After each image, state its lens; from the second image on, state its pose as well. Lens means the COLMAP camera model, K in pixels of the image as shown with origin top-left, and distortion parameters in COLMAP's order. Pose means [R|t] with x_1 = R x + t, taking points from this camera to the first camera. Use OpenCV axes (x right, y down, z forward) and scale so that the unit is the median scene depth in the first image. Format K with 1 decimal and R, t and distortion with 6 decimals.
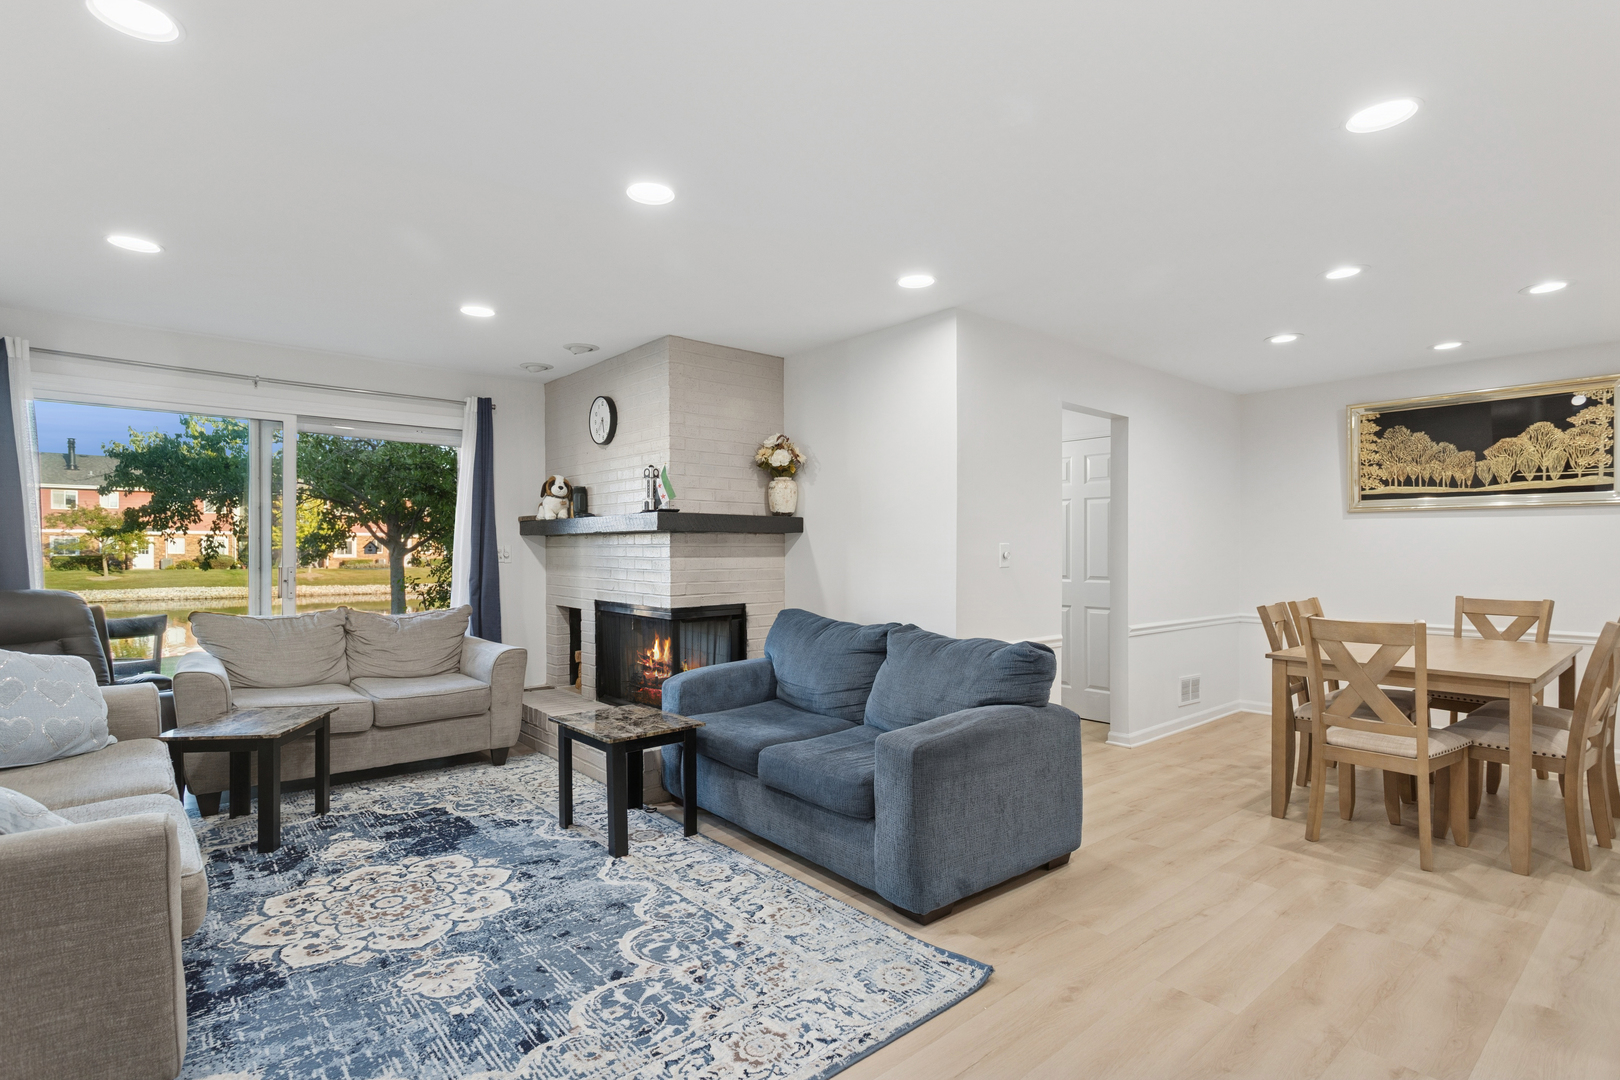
lens RADIAL K [[773.7, 0, 804.7], [0, 773.7, 559.2], [0, 0, 1]] dist [0.002075, 0.000961]
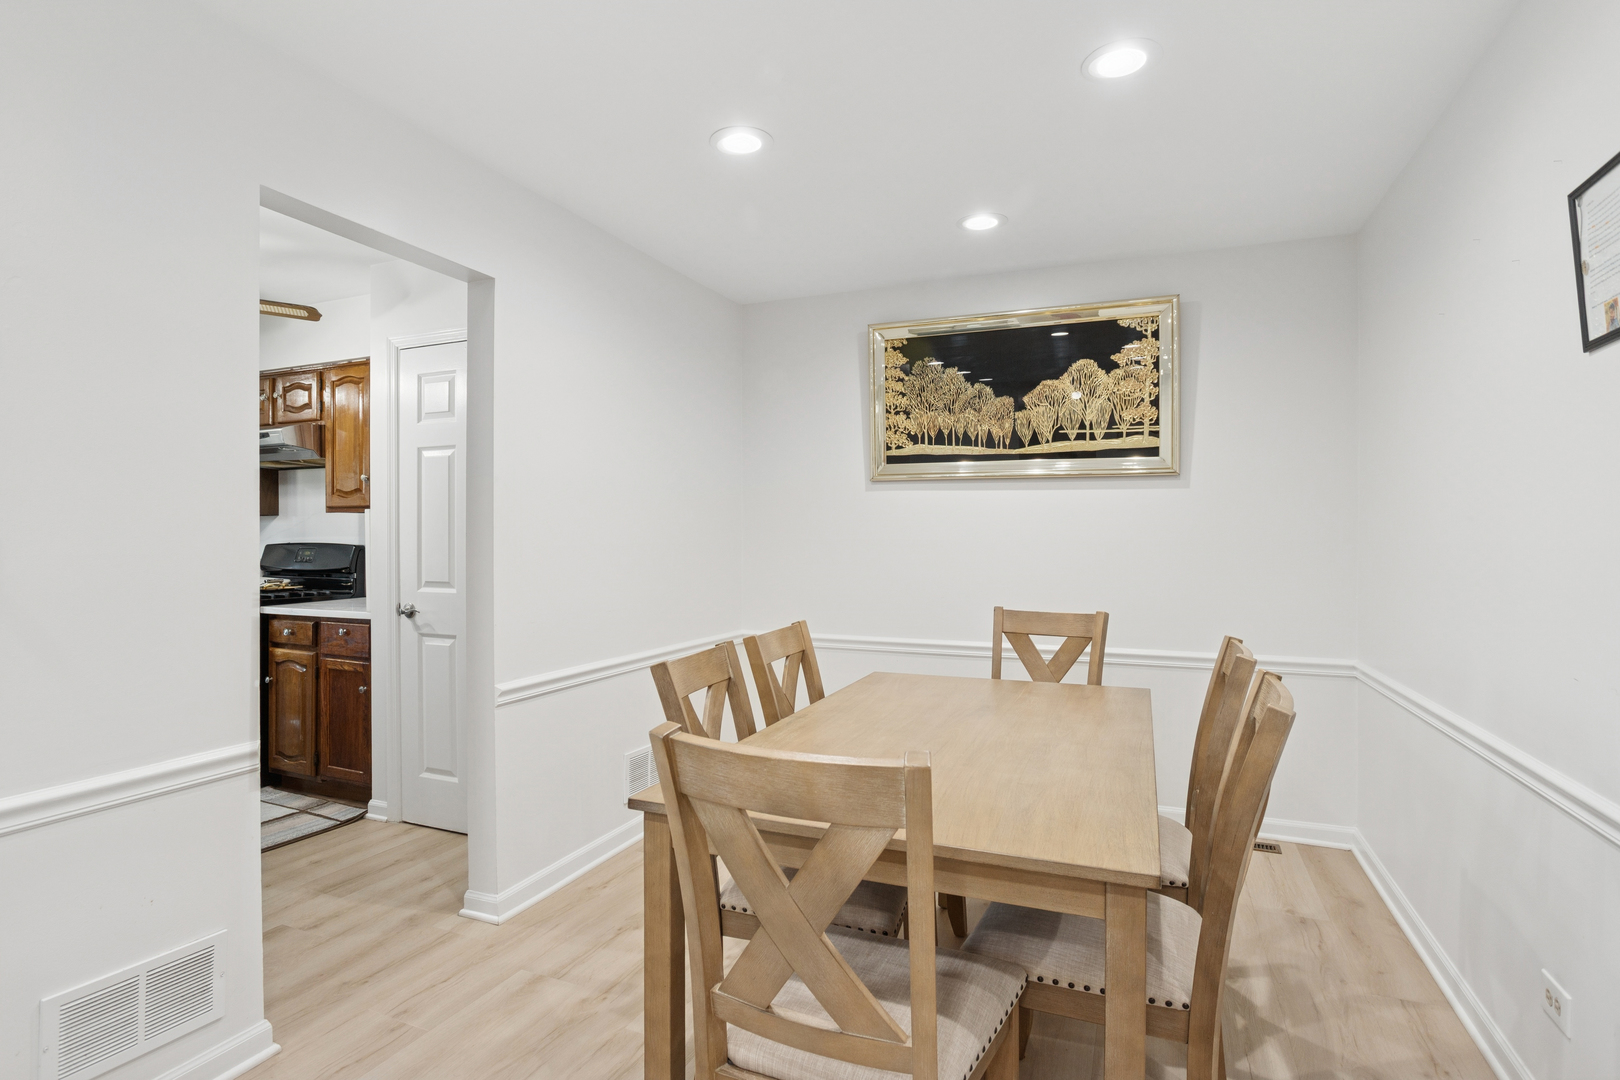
lens RADIAL K [[828.8, 0, 817.2], [0, 828.8, 532.3], [0, 0, 1]] dist [0.001764, 0.000757]
pose [[0.883779, 0.000801, 0.467904, 0.356508], [0.004410, 0.999940, -0.010042, -0.008489], [-0.467884, 0.010938, 0.883722, 0.421886]]
